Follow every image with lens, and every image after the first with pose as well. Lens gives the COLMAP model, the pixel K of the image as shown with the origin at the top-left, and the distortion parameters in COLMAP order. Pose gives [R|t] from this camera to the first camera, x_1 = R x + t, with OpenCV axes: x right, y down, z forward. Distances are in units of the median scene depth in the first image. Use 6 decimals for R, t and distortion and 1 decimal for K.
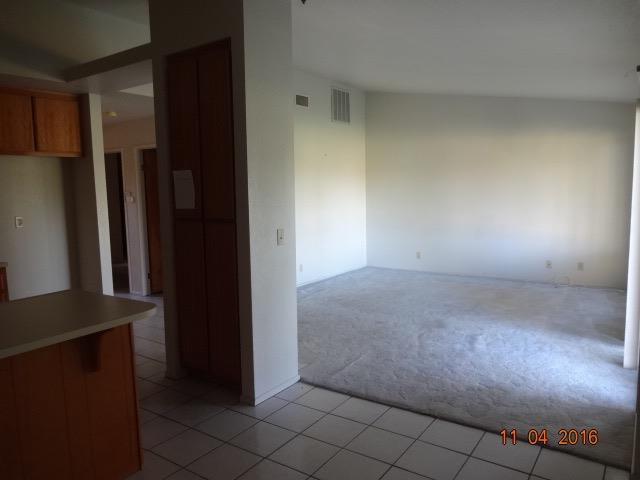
lens RADIAL K [[472.2, 0, 320.0], [0, 472.2, 240.0], [0, 0, 1]] dist [0.000164, 0.000641]
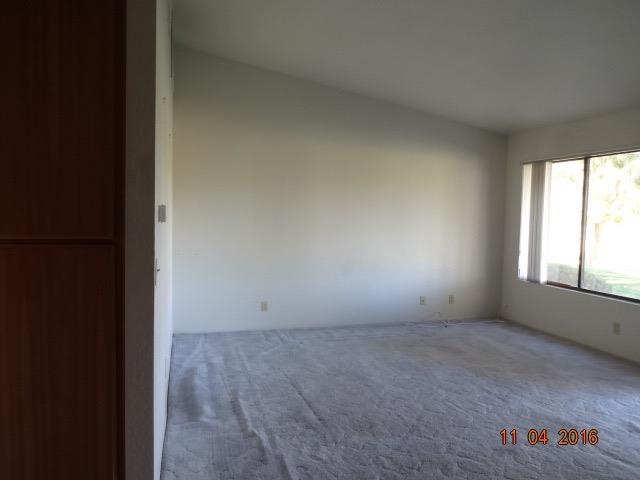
lens RADIAL K [[472.2, 0, 320.0], [0, 472.2, 240.0], [0, 0, 1]] dist [0.000164, 0.000641]
pose [[0.619653, -0.015324, 0.784727, -0.321960], [0.052081, 0.998409, -0.021628, -0.051924], [-0.783146, 0.054271, 0.619465, 0.608422]]
